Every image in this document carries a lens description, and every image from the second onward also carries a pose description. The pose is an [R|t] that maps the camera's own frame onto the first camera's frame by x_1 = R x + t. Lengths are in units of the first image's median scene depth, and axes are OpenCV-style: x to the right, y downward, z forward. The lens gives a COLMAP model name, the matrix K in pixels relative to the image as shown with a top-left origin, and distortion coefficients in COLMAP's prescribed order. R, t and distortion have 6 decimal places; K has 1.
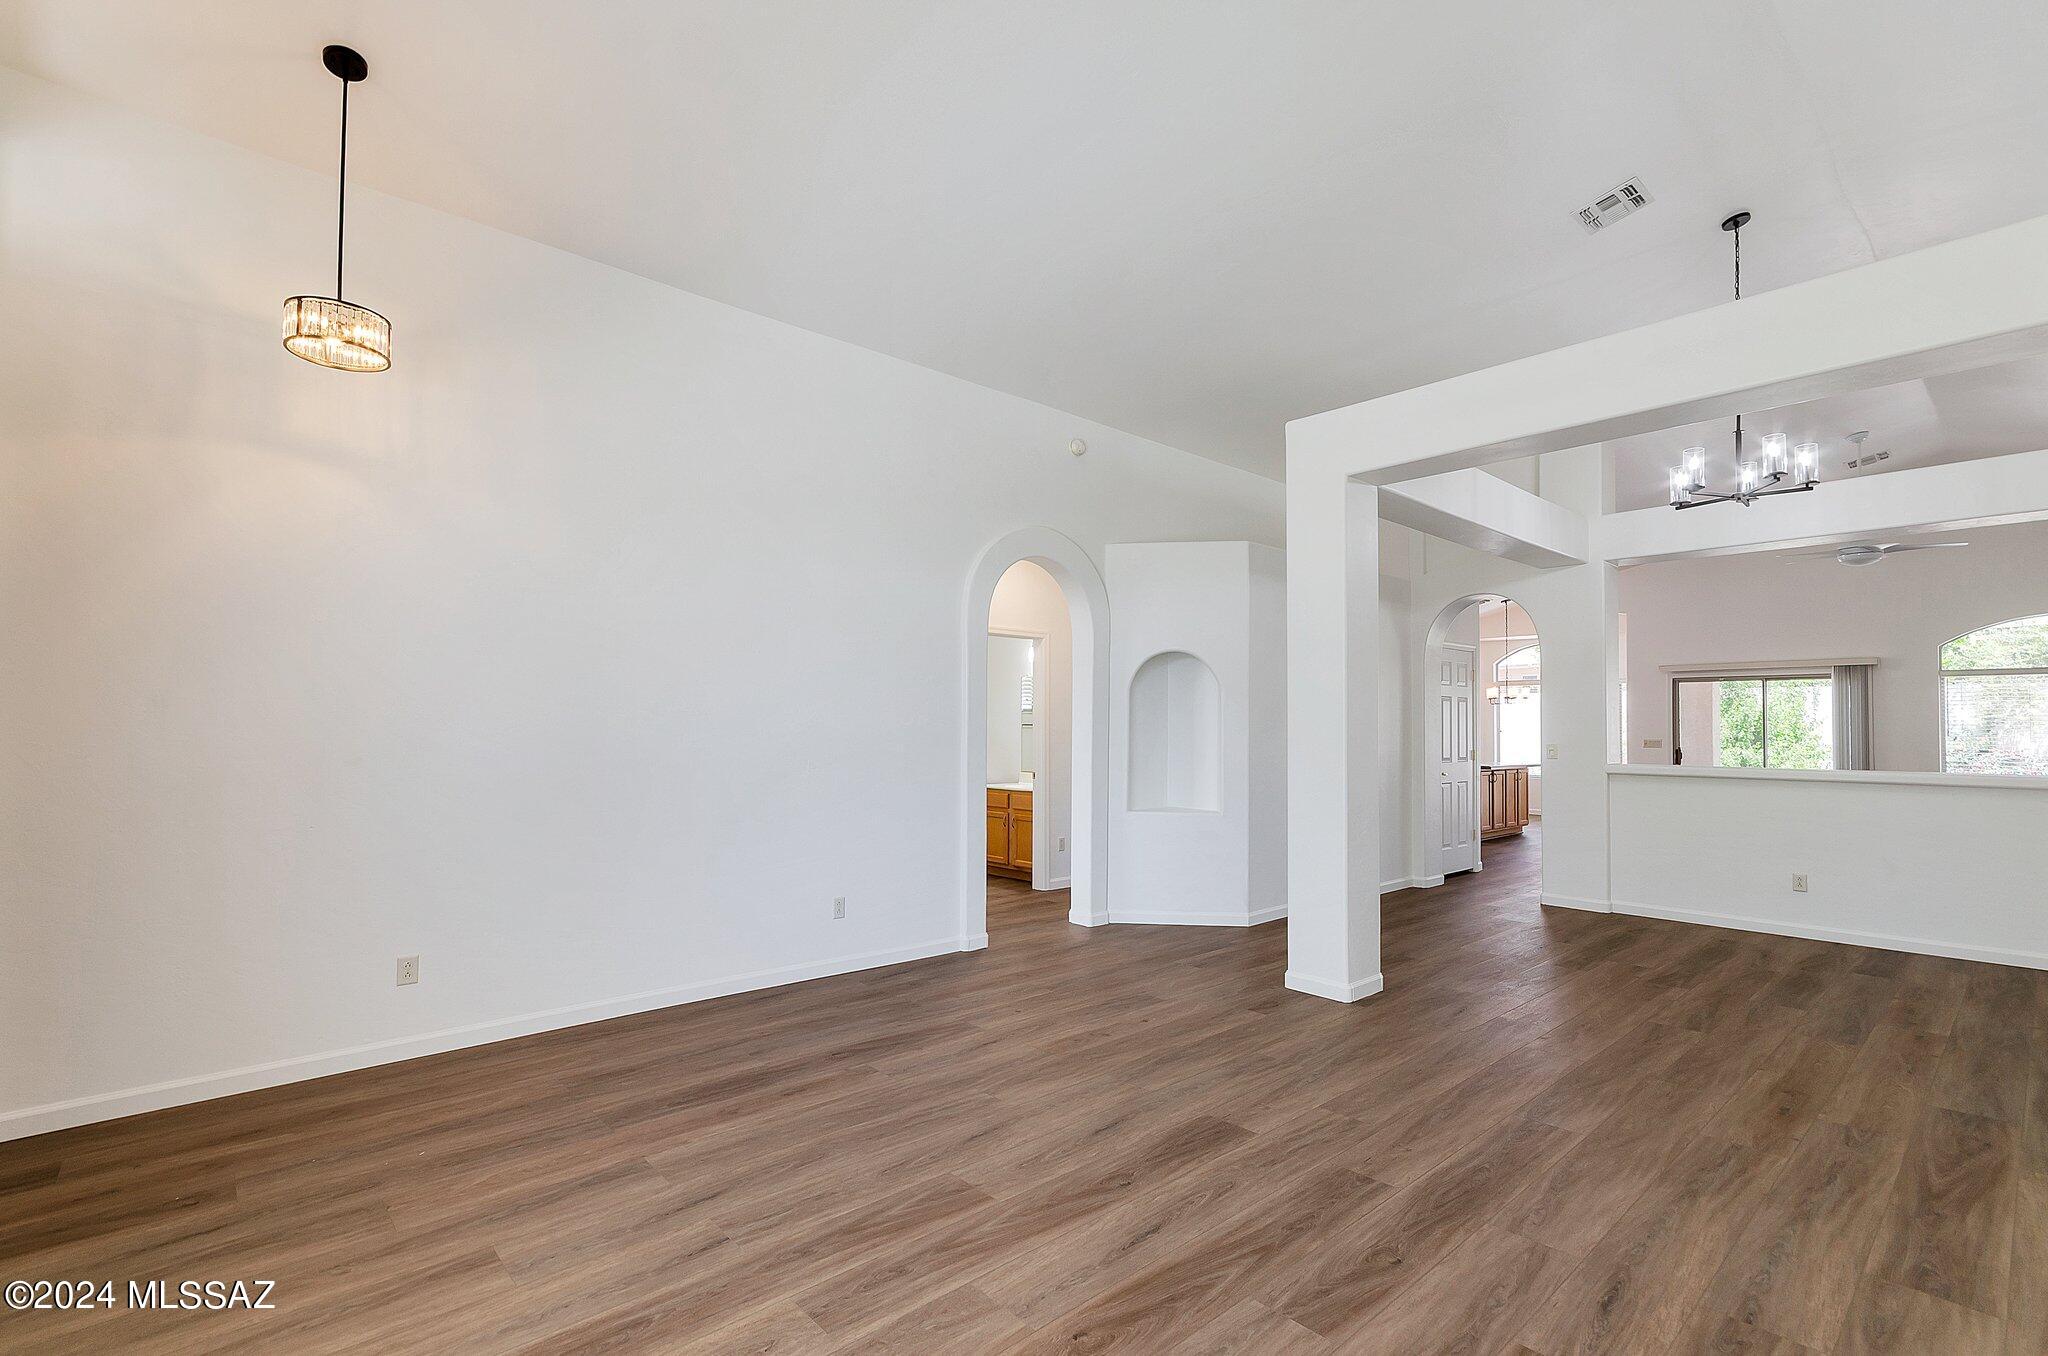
lens RADIAL K [[887.8, 0, 1010.0], [0, 887.8, 706.5], [0, 0, 1]] dist [0.005282, -0.000625]
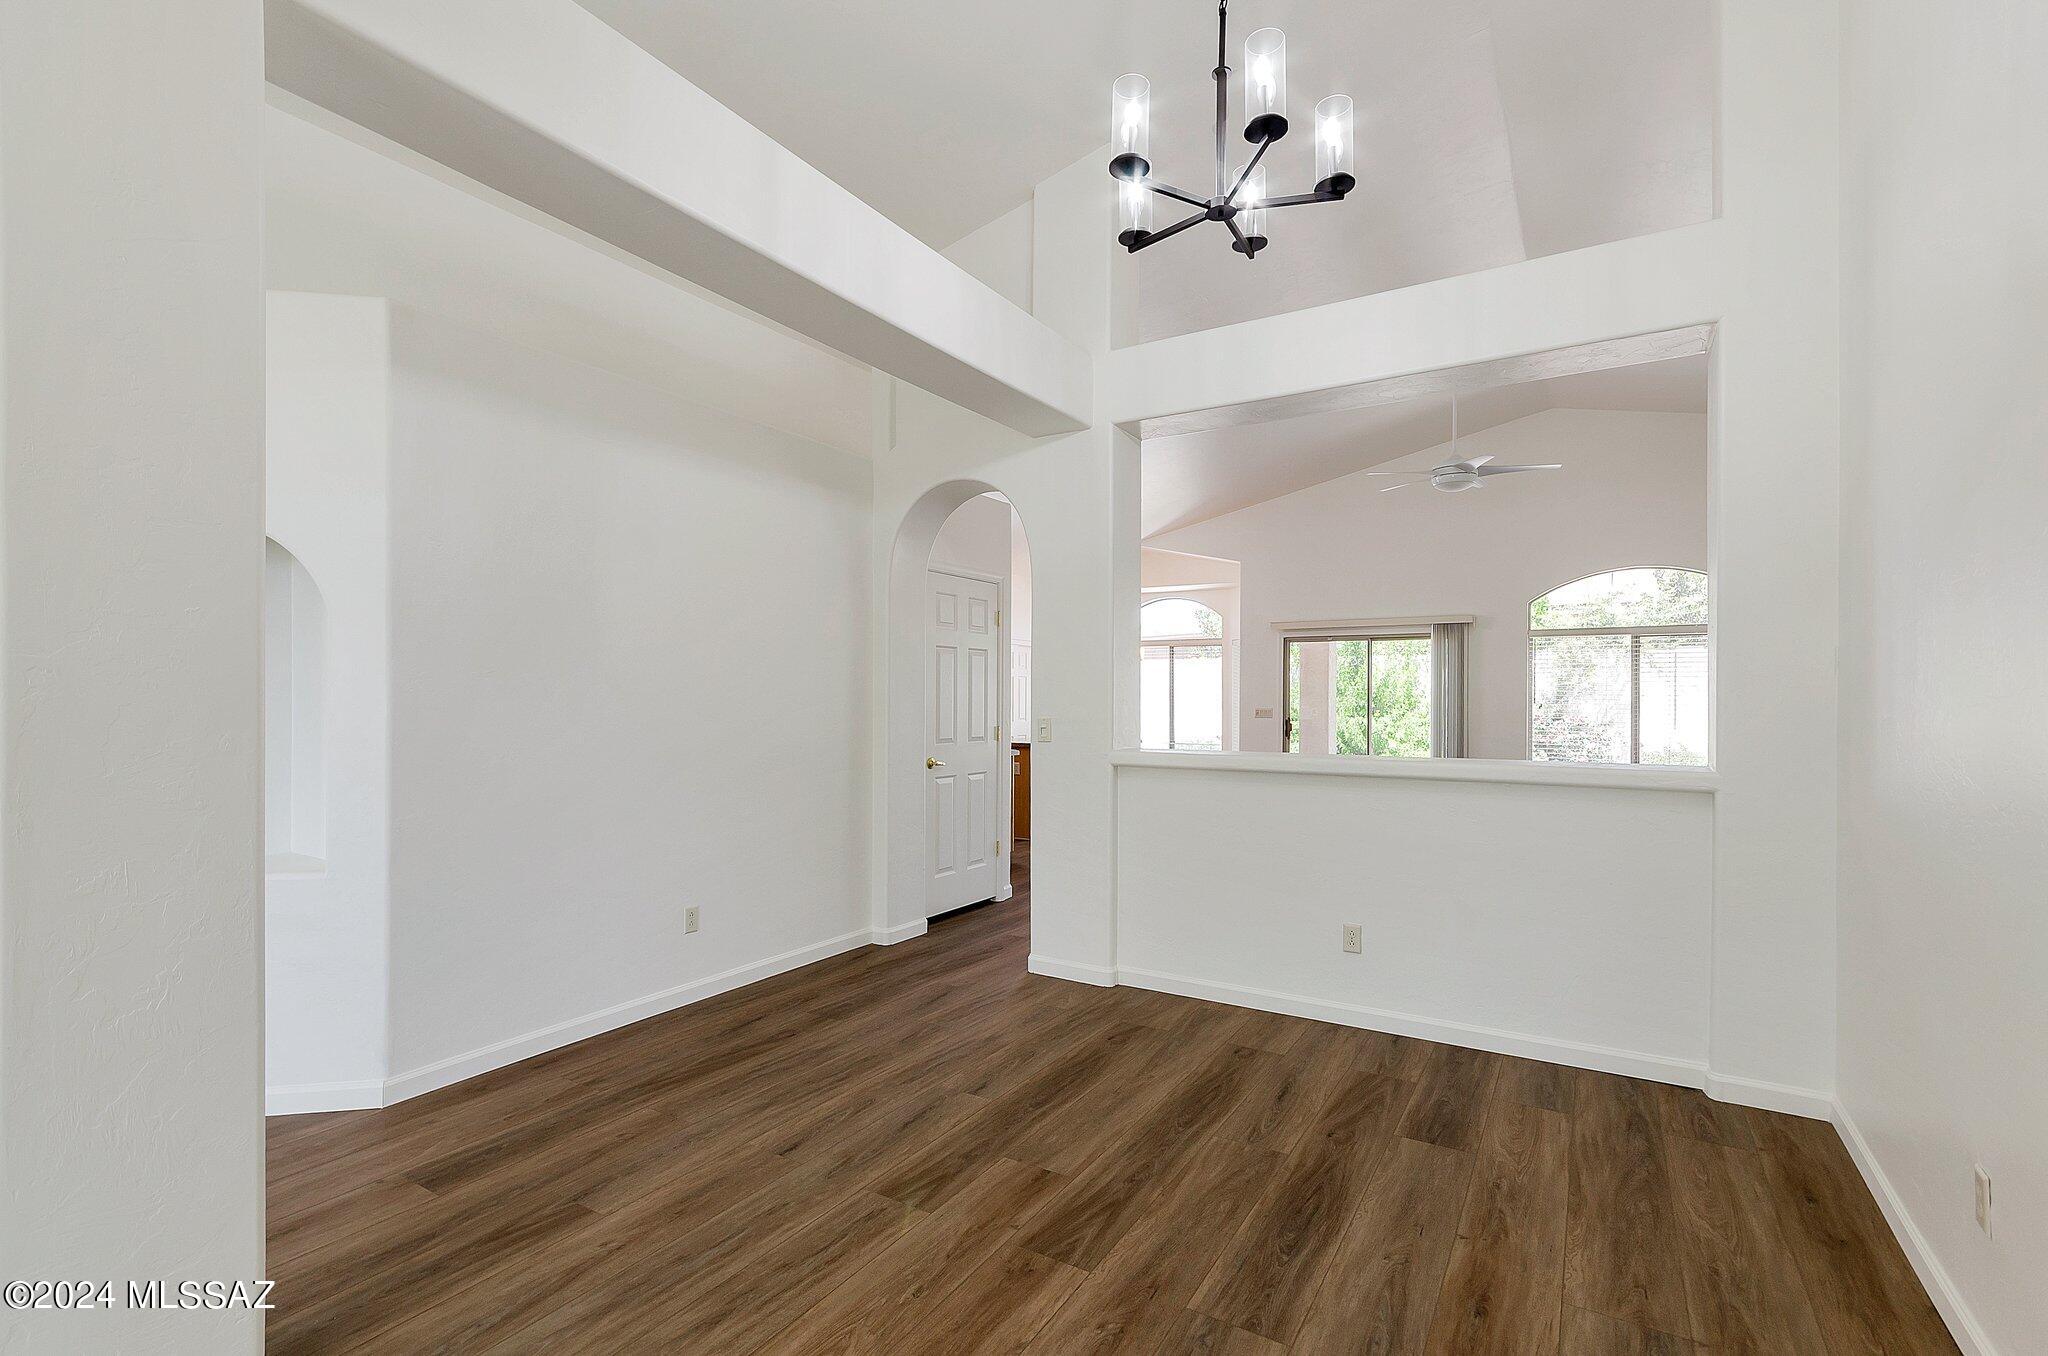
lens RADIAL K [[887.8, 0, 1025.7], [0, 887.8, 695.8], [0, 0, 1]] dist [0.005282, -0.000625]
pose [[0.956441, -0.000544, 0.291925, 0.237116], [-0.005731, 0.999771, 0.020638, 0.007958], [-0.291869, -0.021412, 0.956218, 0.232098]]
